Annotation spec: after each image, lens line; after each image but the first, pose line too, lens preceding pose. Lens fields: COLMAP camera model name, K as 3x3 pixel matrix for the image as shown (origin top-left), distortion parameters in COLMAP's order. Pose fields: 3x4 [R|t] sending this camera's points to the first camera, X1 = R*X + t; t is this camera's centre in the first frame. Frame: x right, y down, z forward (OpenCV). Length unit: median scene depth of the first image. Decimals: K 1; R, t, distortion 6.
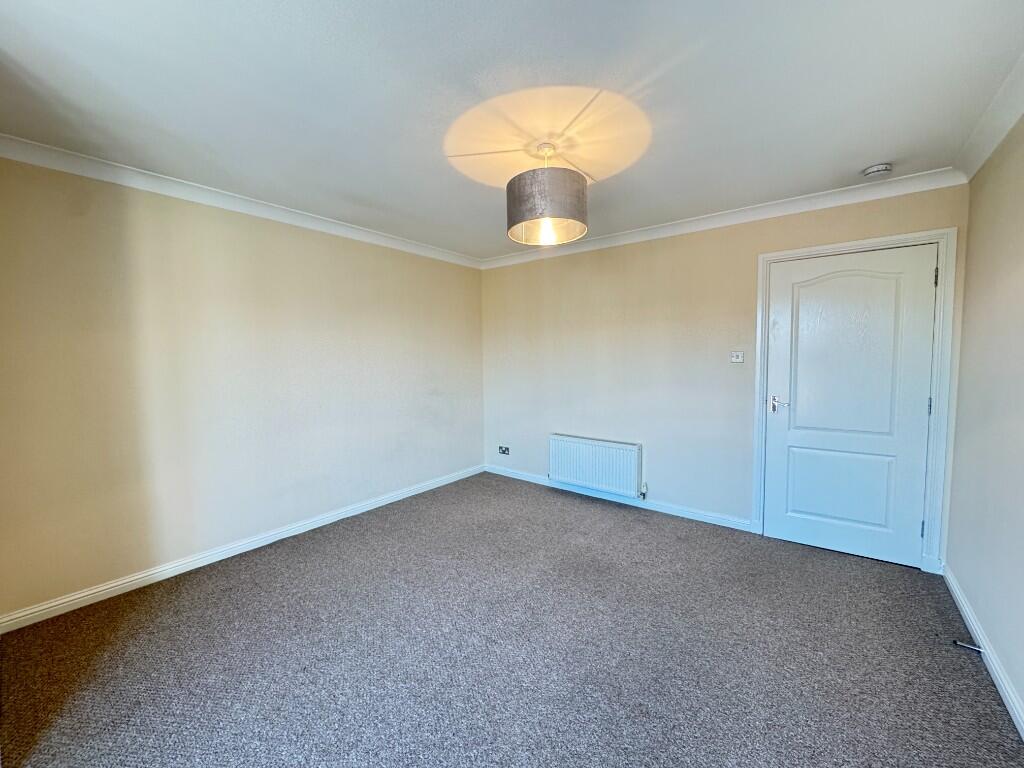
lens RADIAL K [[411.5, 0, 510.2], [0, 411.5, 382.2], [0, 0, 1]] dist [-0.003720, -0.000279]
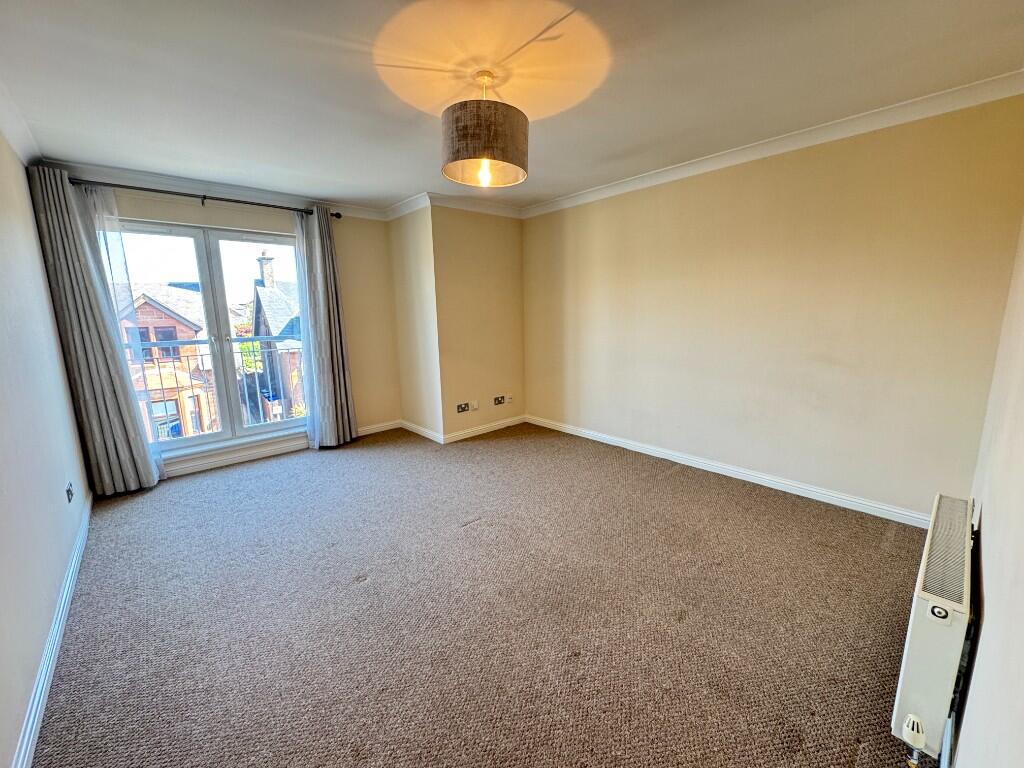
lens RADIAL K [[411.5, 0, 510.2], [0, 411.5, 382.2], [0, 0, 1]] dist [-0.003720, -0.000279]
pose [[-0.174320, 0.181279, -0.967859, 0.894328], [-0.044779, 0.980432, 0.191699, -0.067062], [0.983670, 0.076757, -0.162791, 1.038223]]
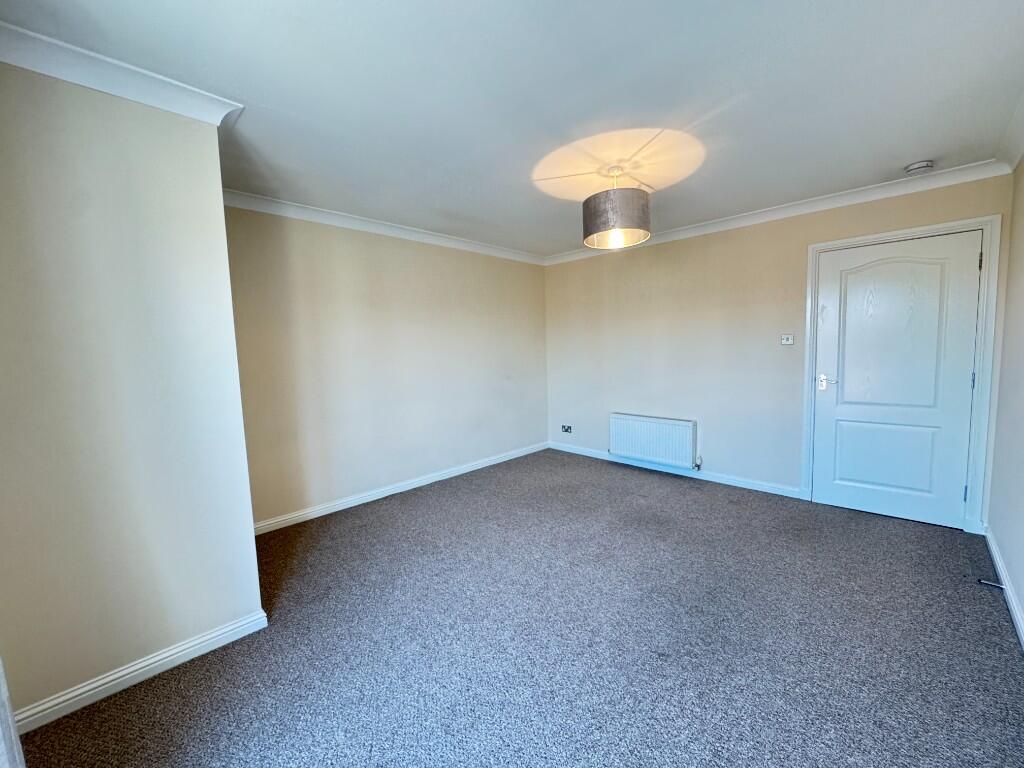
lens RADIAL K [[411.5, 0, 510.2], [0, 411.5, 382.2], [0, 0, 1]] dist [-0.003720, -0.000279]
pose [[0.993518, -0.007349, -0.113434, -0.073629], [0.009799, 0.999730, 0.021051, 0.027536], [0.113249, -0.022026, 0.993322, -0.217787]]
